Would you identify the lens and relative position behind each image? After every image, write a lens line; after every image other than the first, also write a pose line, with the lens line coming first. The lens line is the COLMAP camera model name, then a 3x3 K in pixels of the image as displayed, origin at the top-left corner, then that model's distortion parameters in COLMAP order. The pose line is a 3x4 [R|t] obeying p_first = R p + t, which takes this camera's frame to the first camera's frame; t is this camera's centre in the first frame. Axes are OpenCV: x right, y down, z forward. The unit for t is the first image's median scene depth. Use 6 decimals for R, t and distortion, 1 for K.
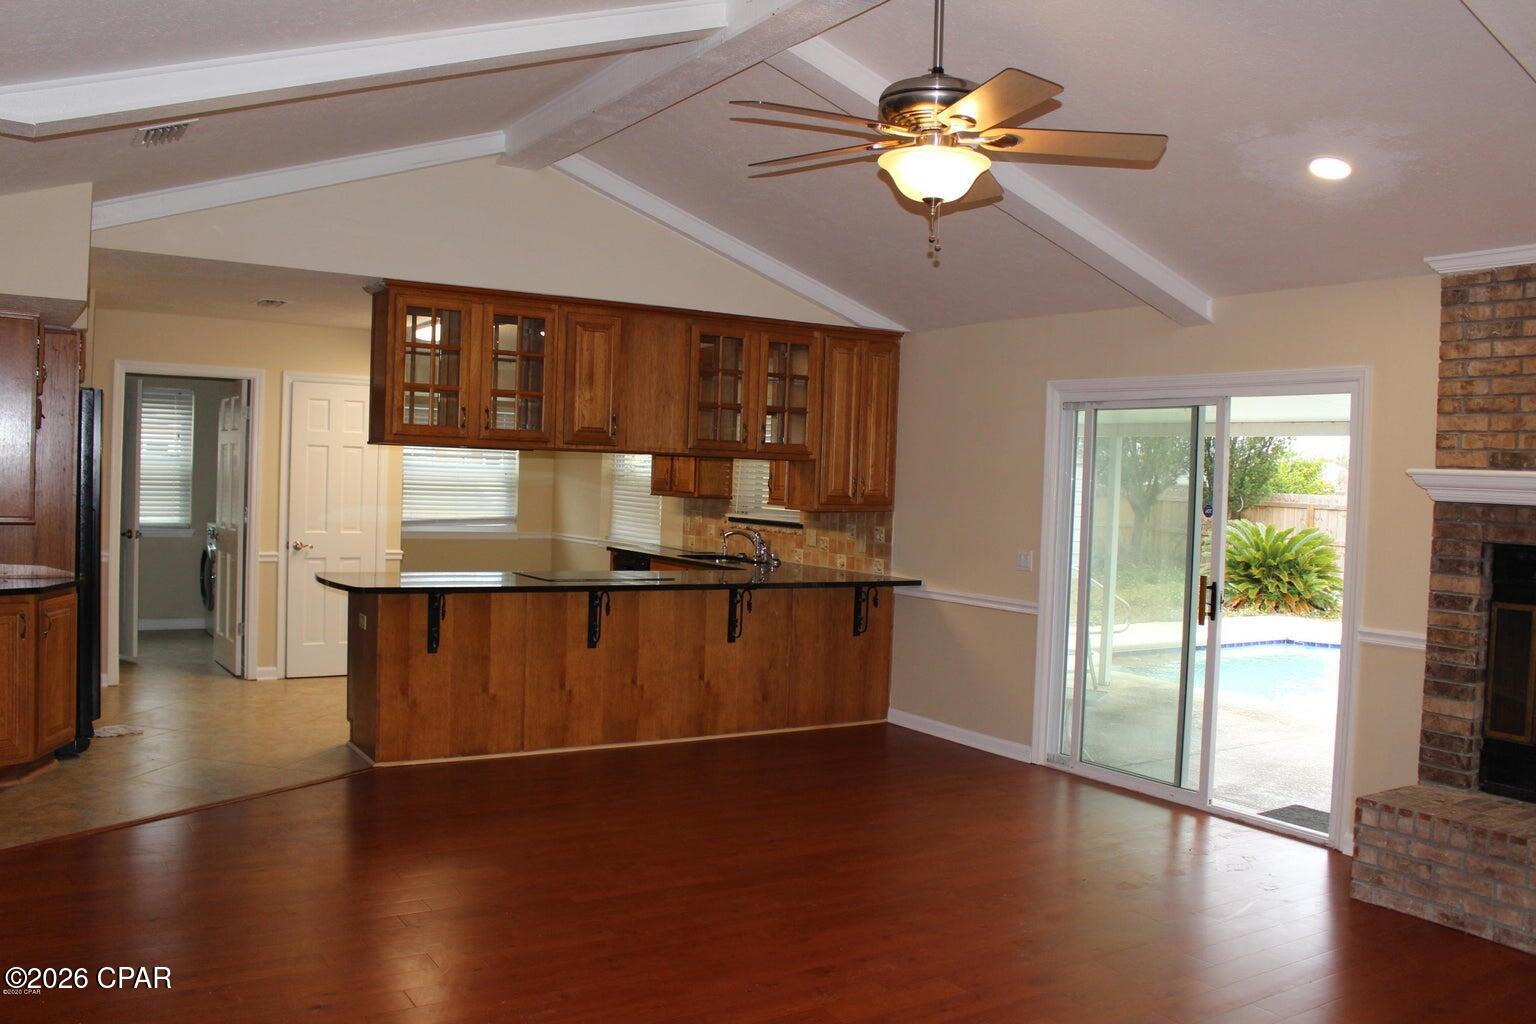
lens RADIAL K [[1283.8, 0, 756.6], [0, 1283.8, 512.5], [0, 0, 1]] dist [-0.150097, 0.120648]
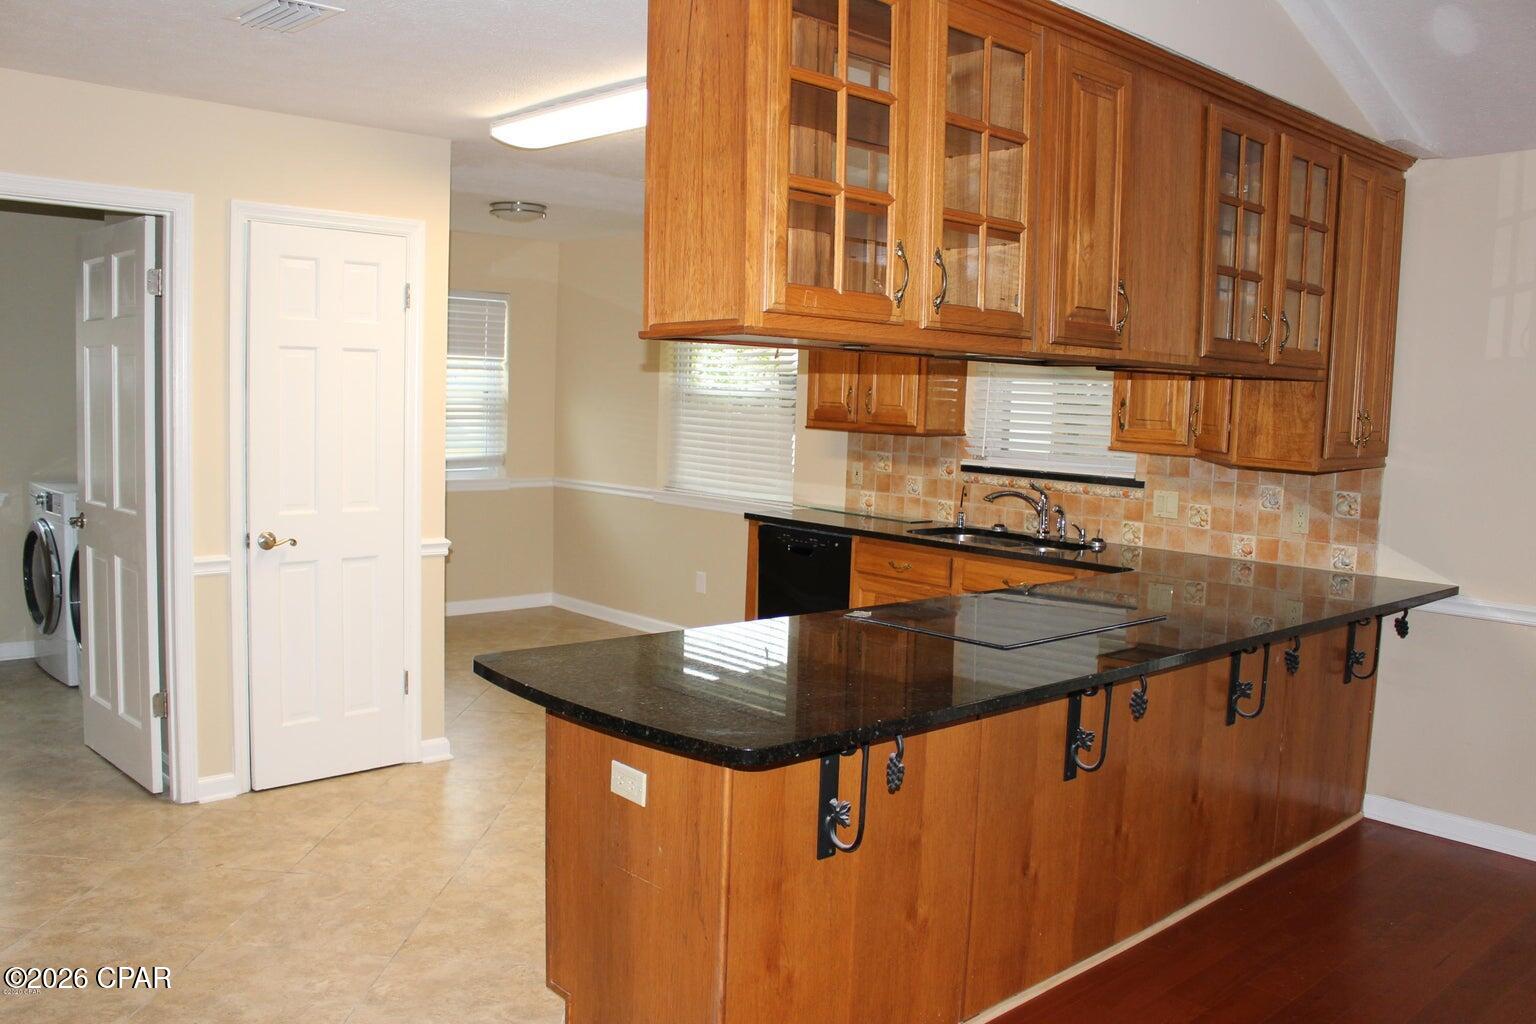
lens RADIAL K [[1283.8, 0, 777.9], [0, 1283.8, 506.0], [0, 0, 1]] dist [-0.150097, 0.120648]
pose [[0.980790, -0.019182, 0.194123, -0.324592], [0.005908, 0.997618, 0.068727, -0.027811], [-0.194979, -0.066259, 0.978567, 0.571180]]
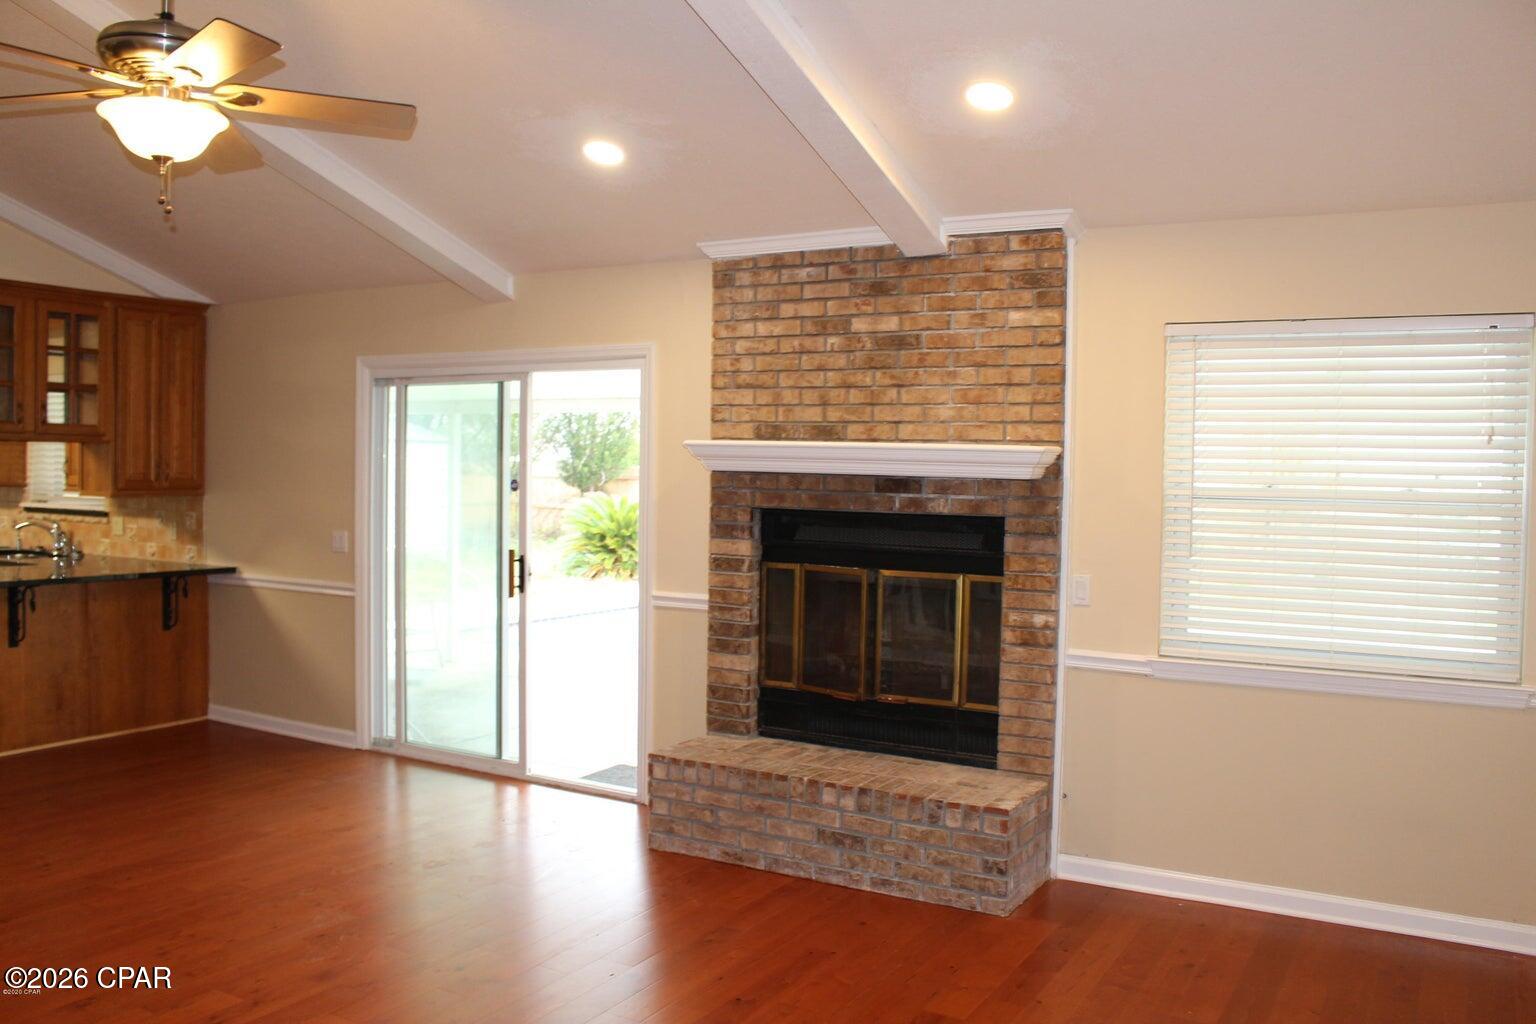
lens RADIAL K [[1283.8, 0, 756.4], [0, 1283.8, 515.0], [0, 0, 1]] dist [-0.150097, 0.120648]
pose [[0.888801, -0.035717, 0.456900, 0.054246], [0.027014, 0.999308, 0.025568, 0.001393], [-0.457497, -0.010382, 0.889151, -0.001953]]
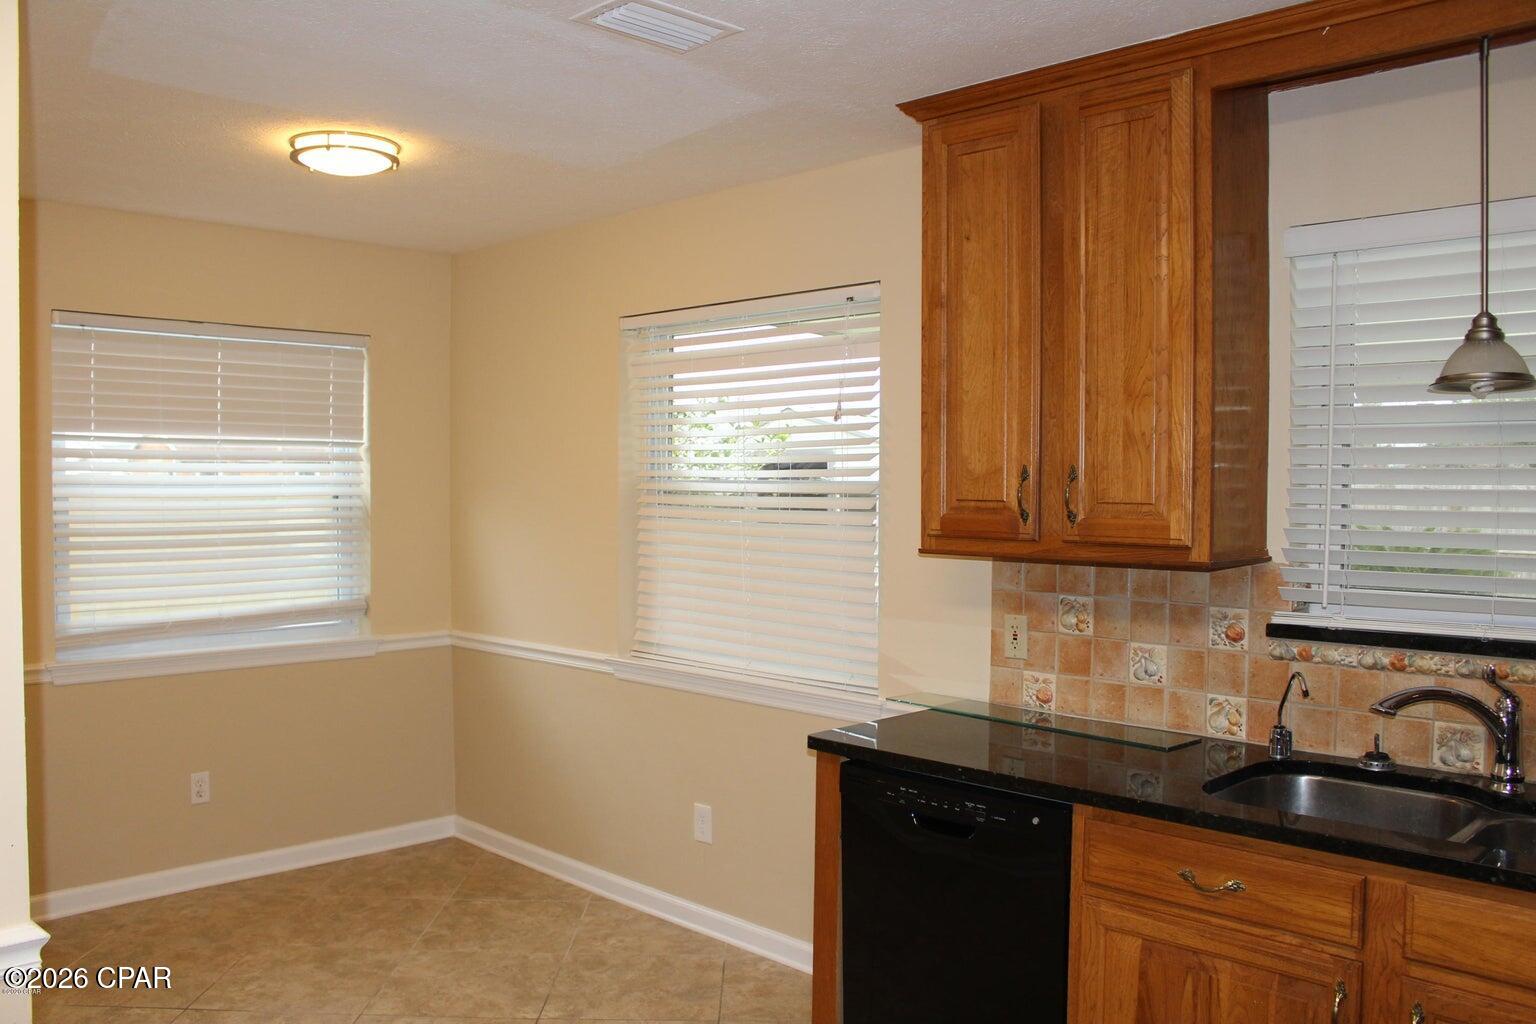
lens RADIAL K [[1283.8, 0, 772.2], [0, 1283.8, 512.4], [0, 0, 1]] dist [-0.150097, 0.120648]
pose [[0.973292, -0.035870, 0.226753, -0.278589], [0.036415, 0.999335, 0.001778, -0.037527], [-0.226666, 0.006527, 0.973951, 1.045075]]
